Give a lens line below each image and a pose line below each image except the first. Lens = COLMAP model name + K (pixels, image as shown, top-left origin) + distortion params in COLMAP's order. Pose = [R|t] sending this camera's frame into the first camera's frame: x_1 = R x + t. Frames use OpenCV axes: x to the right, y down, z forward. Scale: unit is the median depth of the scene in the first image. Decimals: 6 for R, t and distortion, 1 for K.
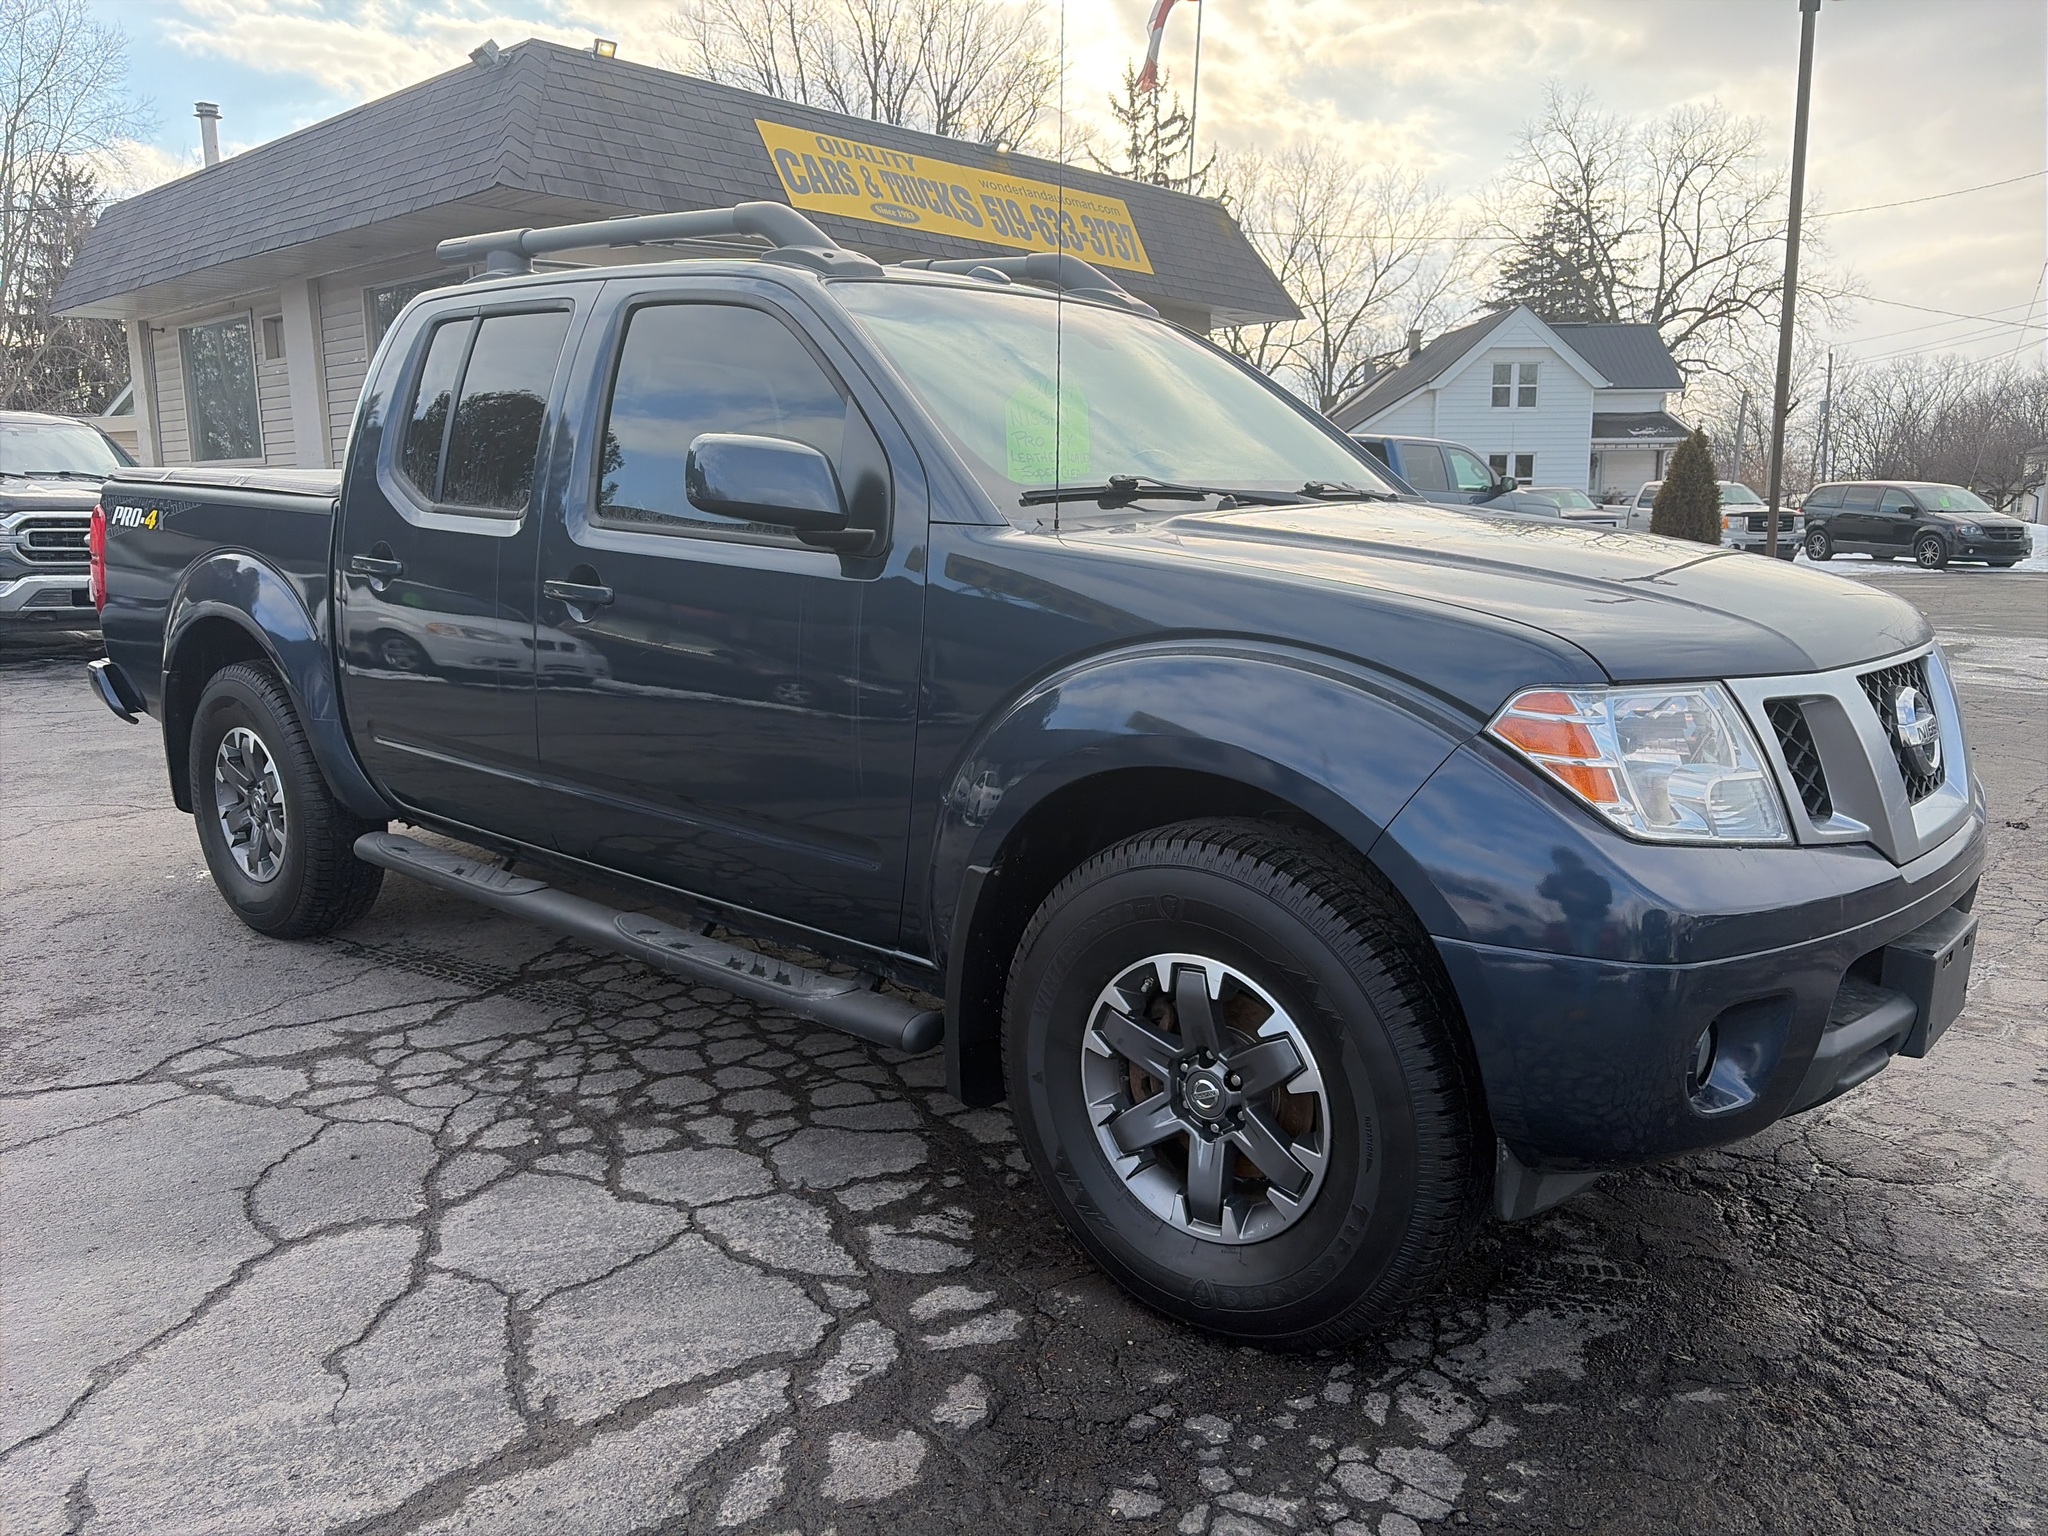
lens RADIAL K [[1556.5, 0, 1009.1], [0, 1556.5, 758.0], [0, 0, 1]] dist [0.036482, -0.032242]
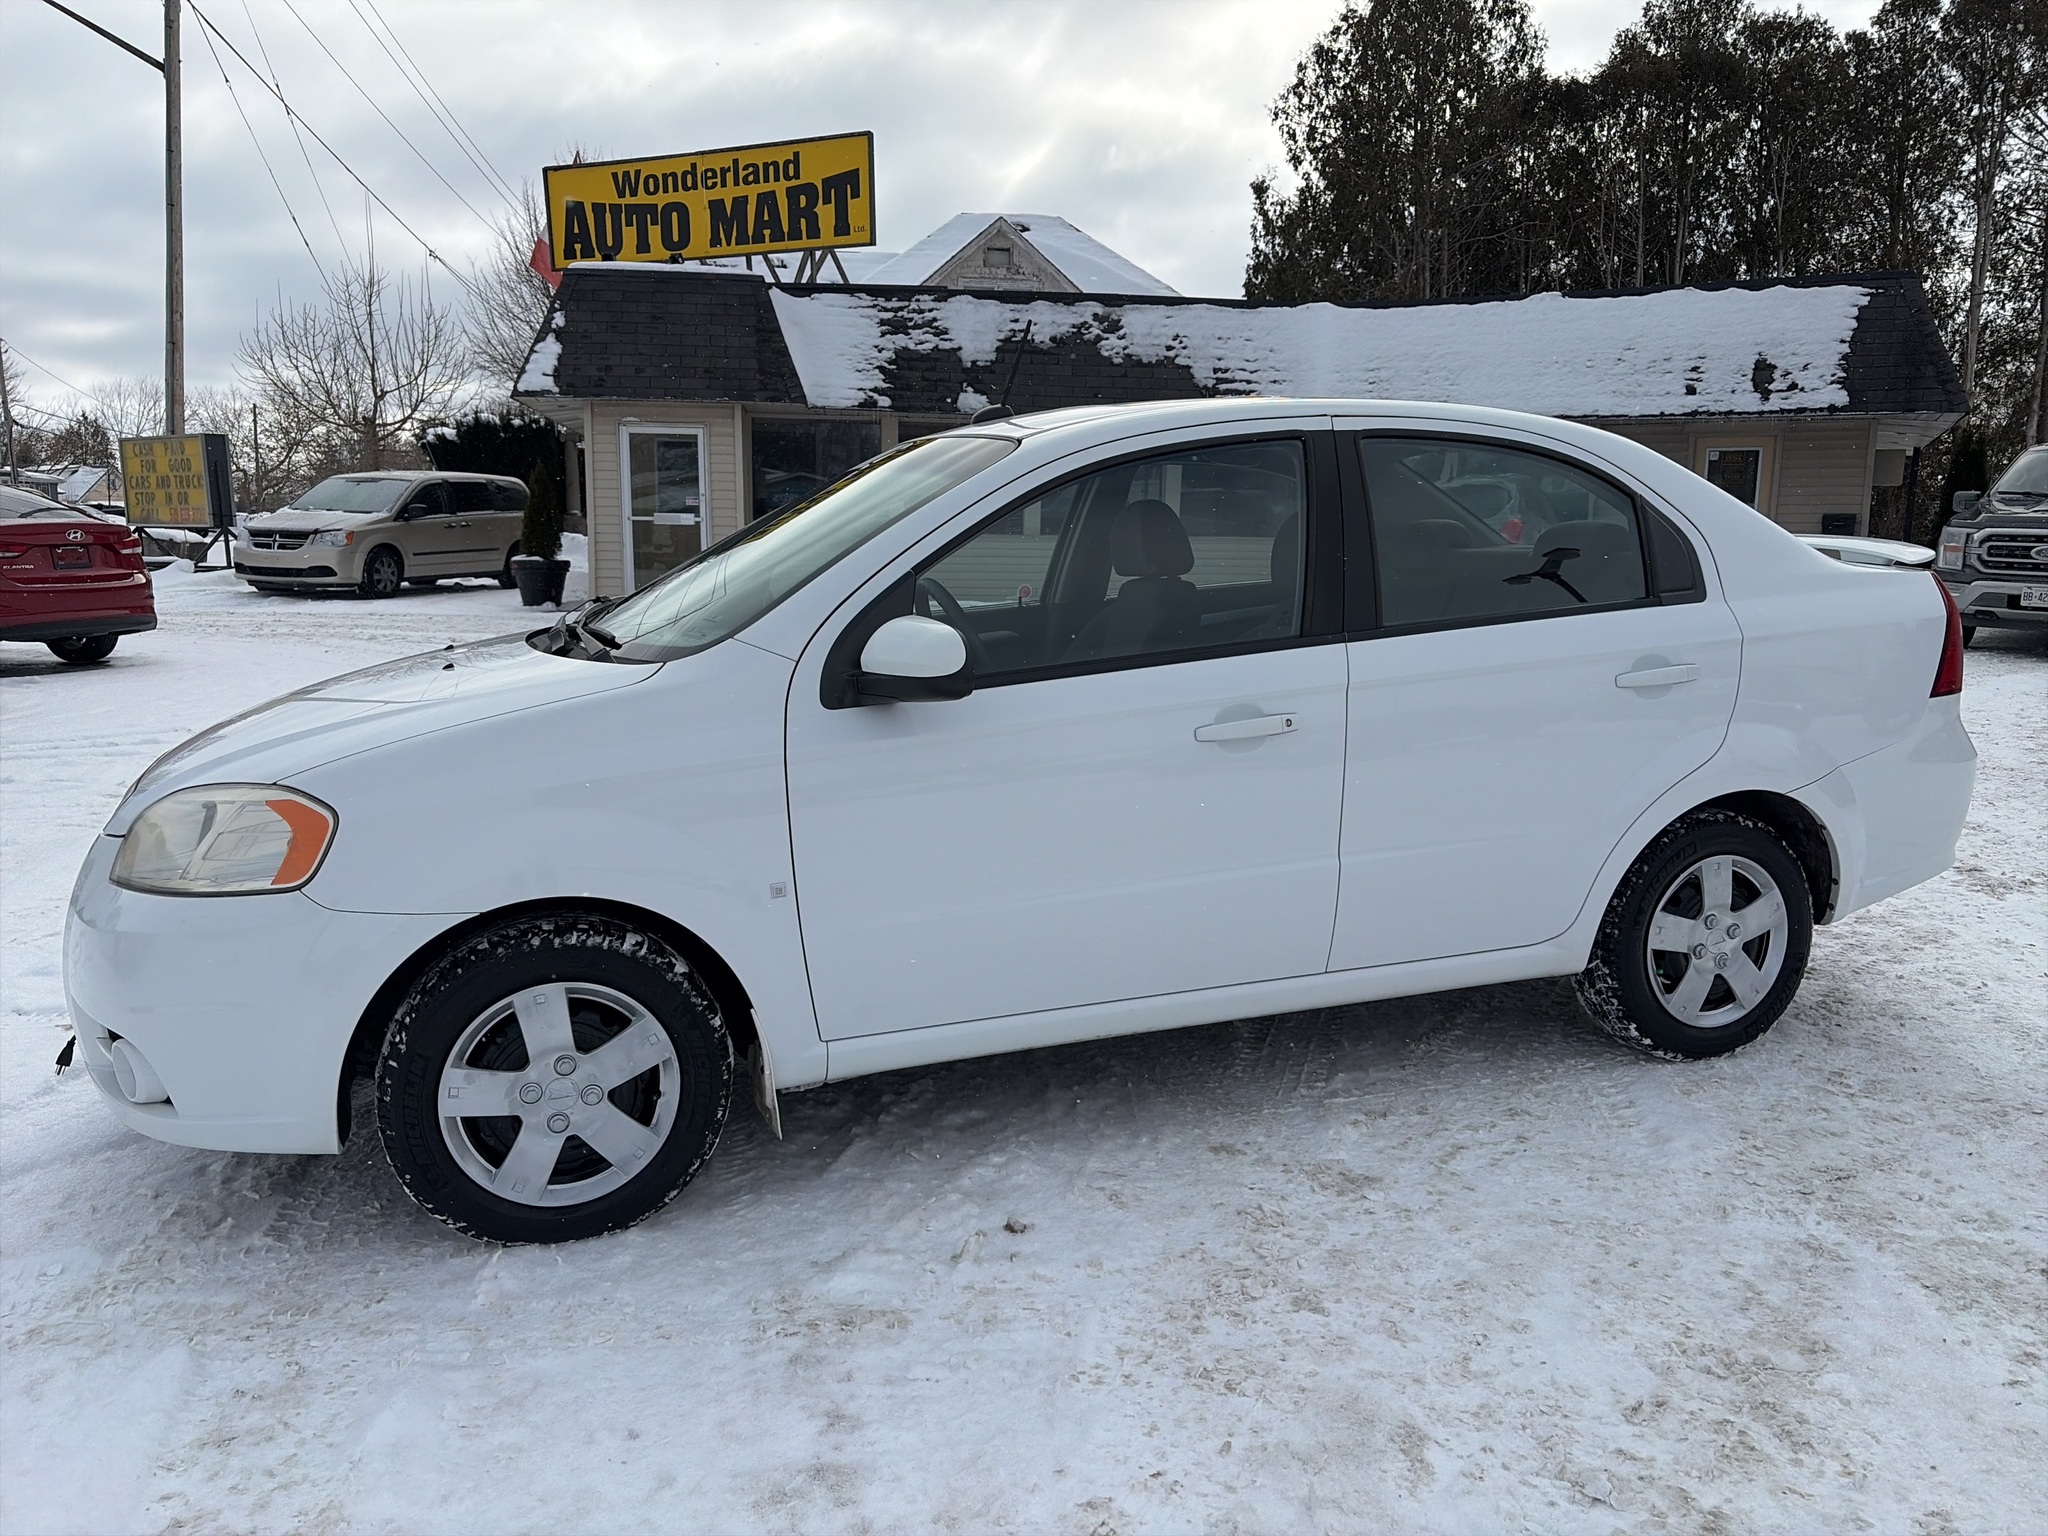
lens RADIAL K [[1556.5, 0, 1022.1], [0, 1556.5, 764.7], [0, 0, 1]] dist [0.036482, -0.032242]
pose [[-0.058784, 0.163463, -0.984797, 0.143348], [-0.170344, 0.970392, 0.171240, -0.014220], [0.983630, 0.177821, -0.029198, 0.079300]]
